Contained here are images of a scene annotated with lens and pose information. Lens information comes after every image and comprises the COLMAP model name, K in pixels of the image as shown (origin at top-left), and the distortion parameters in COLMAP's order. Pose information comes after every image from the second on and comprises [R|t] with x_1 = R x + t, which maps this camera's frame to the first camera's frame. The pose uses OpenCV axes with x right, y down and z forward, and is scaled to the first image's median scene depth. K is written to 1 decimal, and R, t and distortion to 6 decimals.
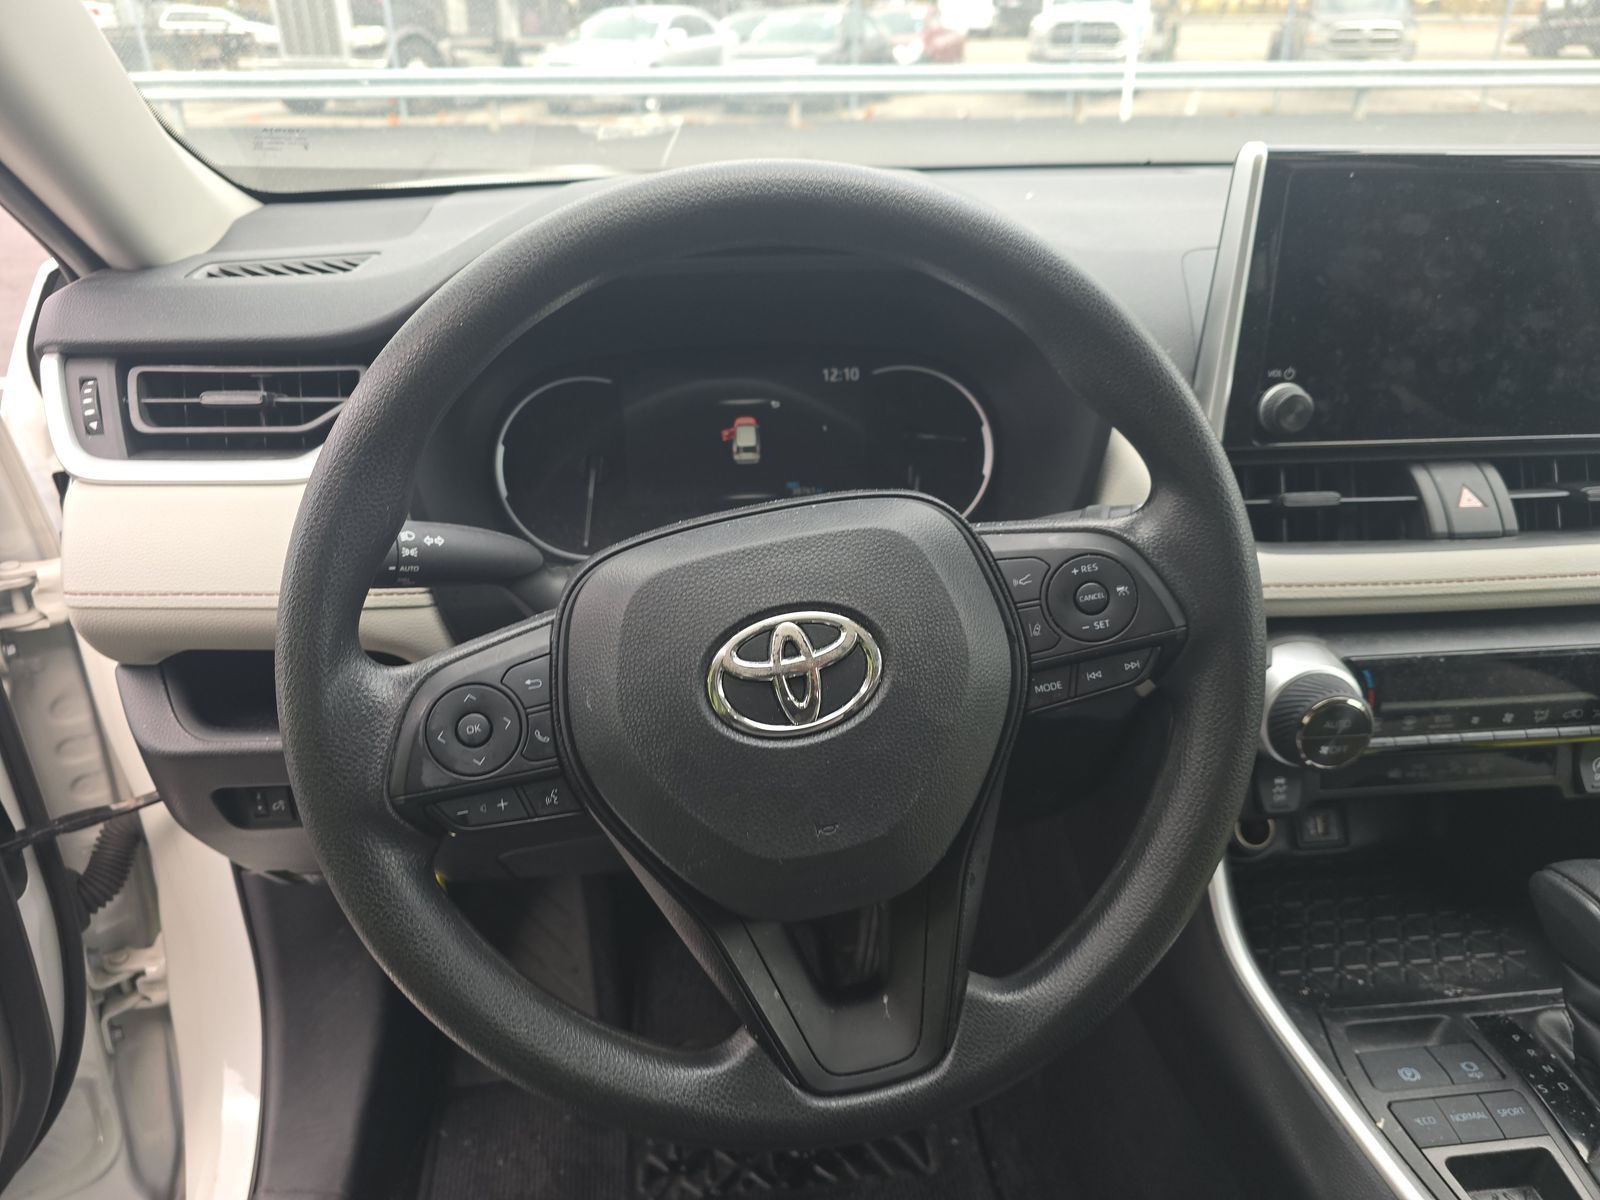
lens RADIAL K [[1097.8, 0, 800.0], [0, 1097.8, 609.7], [0, 0, 1]] dist [0.034272, -0.027270]
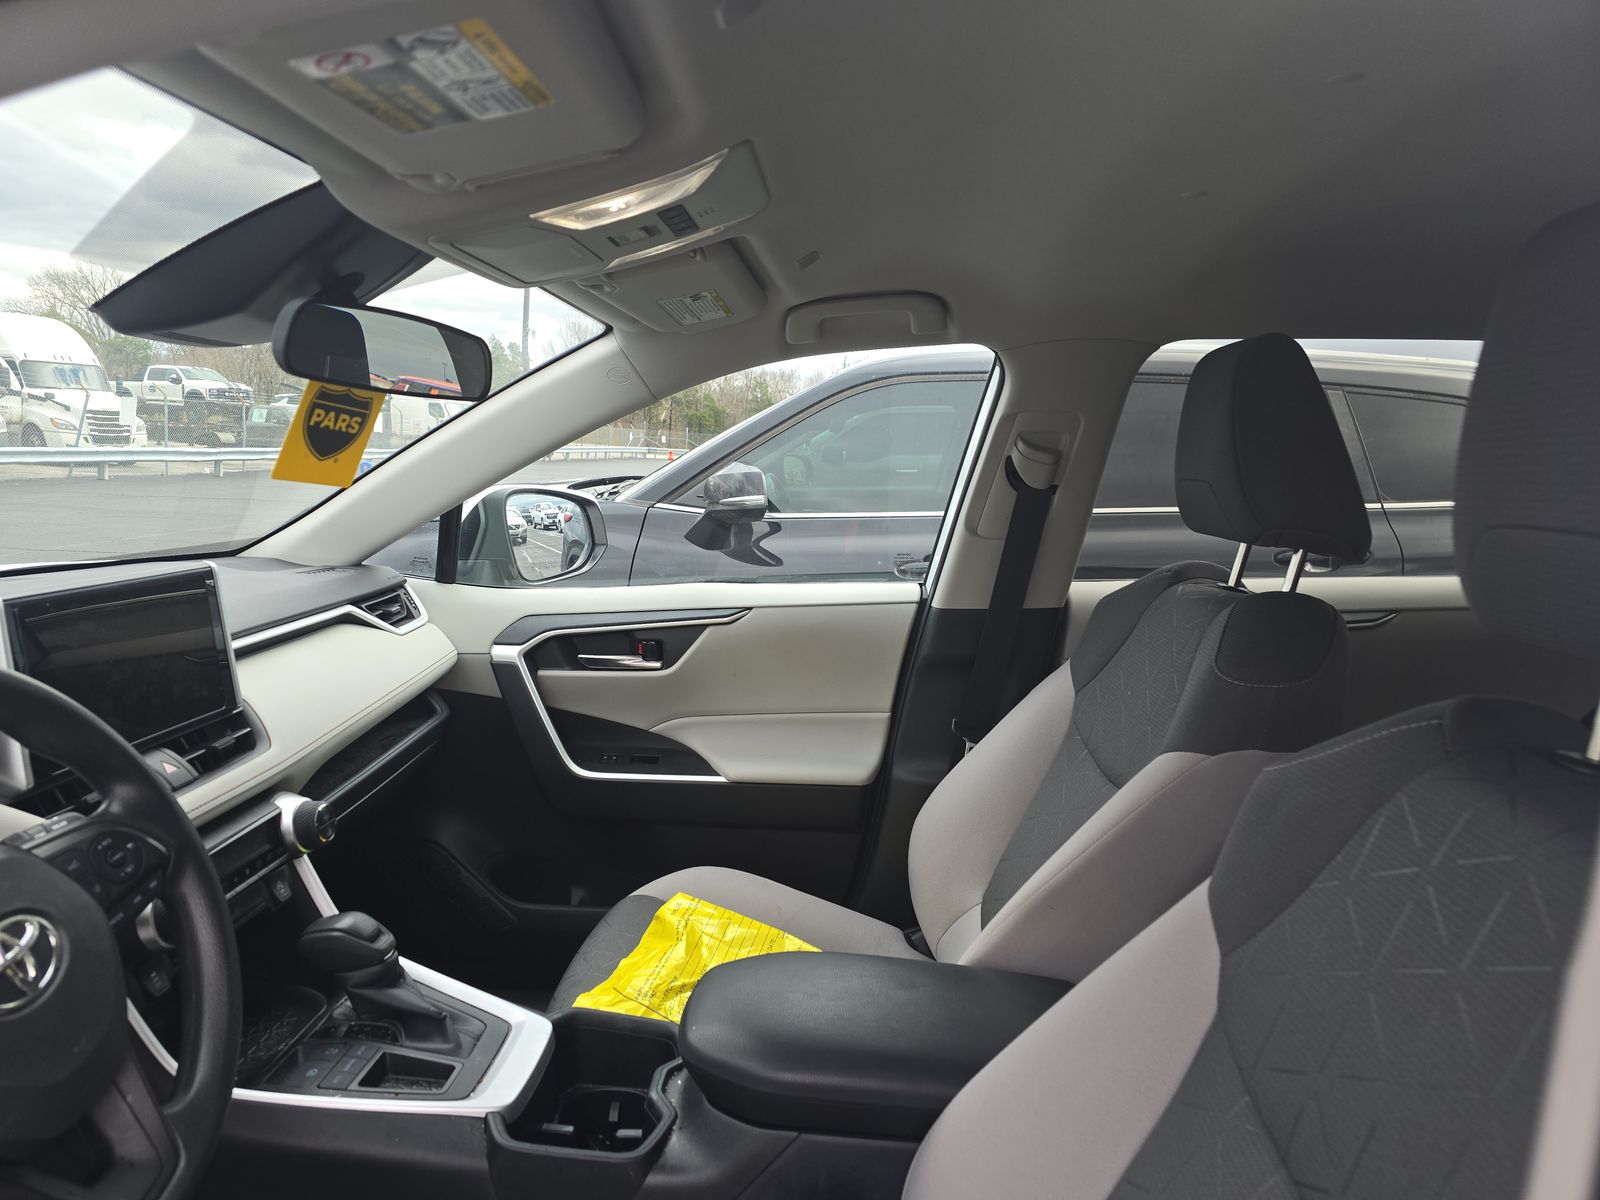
lens RADIAL K [[1074.7, 0, 793.1], [0, 1074.7, 605.7], [0, 0, 1]] dist [0.085142, -0.099975]
pose [[0.180860, -0.140569, 0.973412, -0.857151], [0.429472, 0.901672, 0.050414, 0.001976], [-0.884785, 0.408935, 0.223447, -0.329852]]
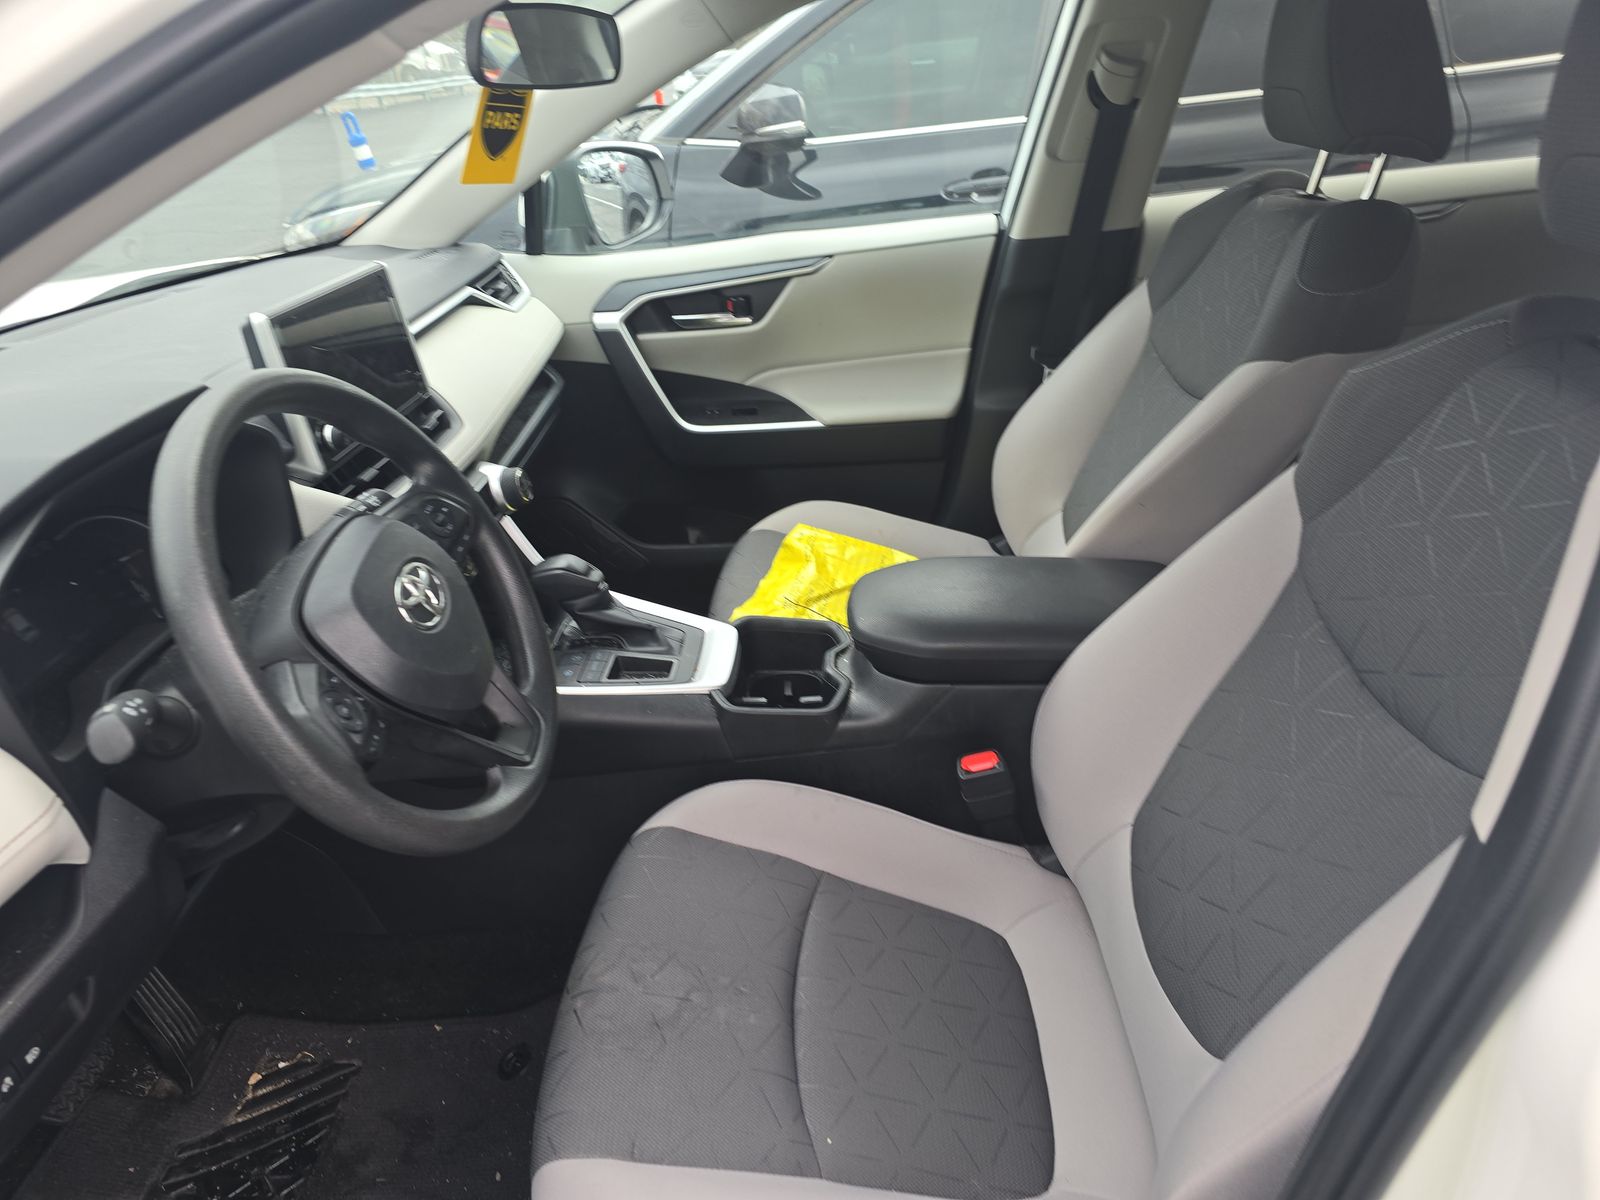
lens RADIAL K [[1074.7, 0, 793.1], [0, 1074.7, 605.7], [0, 0, 1]] dist [0.085142, -0.099975]
pose [[0.172943, -0.463889, 0.868849, -1.182481], [0.504980, 0.799137, 0.326154, -0.165811], [-0.845628, 0.382345, 0.372460, -0.235003]]
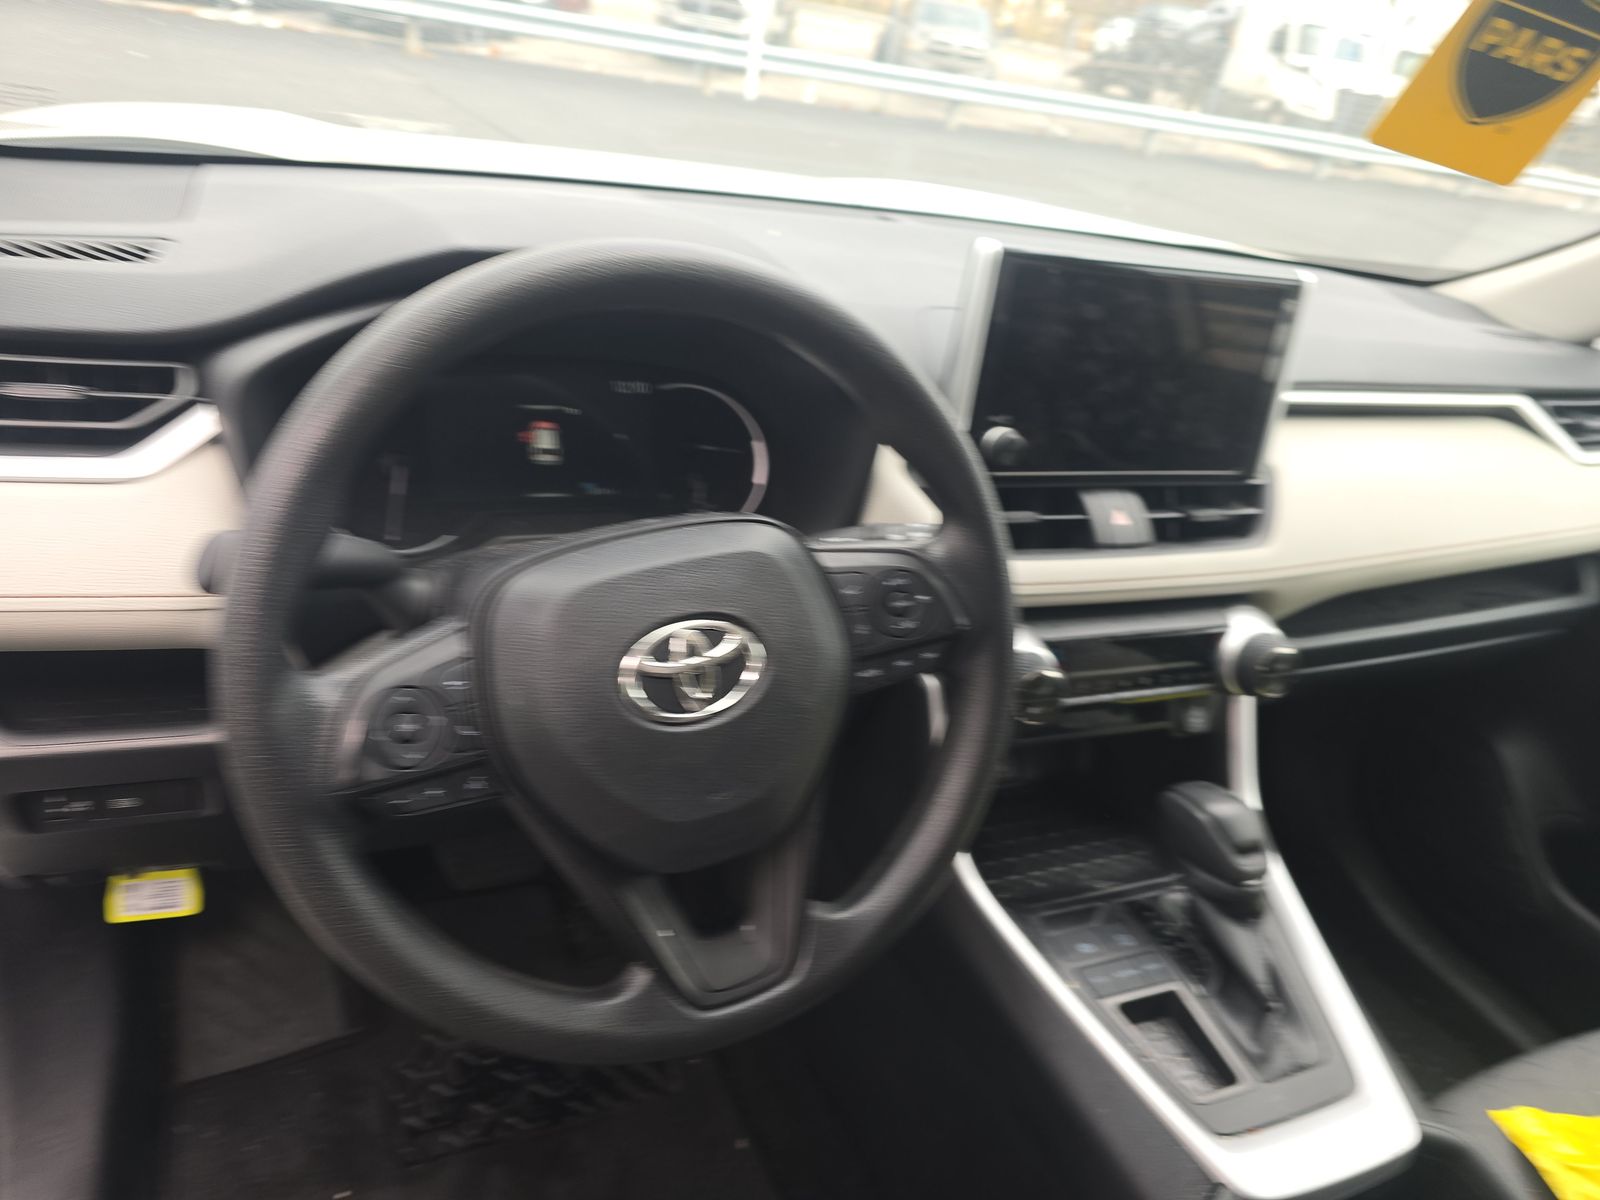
lens RADIAL K [[1074.7, 0, 793.1], [0, 1074.7, 605.7], [0, 0, 1]] dist [0.085142, -0.099975]
pose [[0.947401, -0.007053, 0.319973, -0.201980], [-0.003864, 0.999432, 0.033471, -0.039364], [-0.320027, -0.032947, 0.946835, -0.122348]]
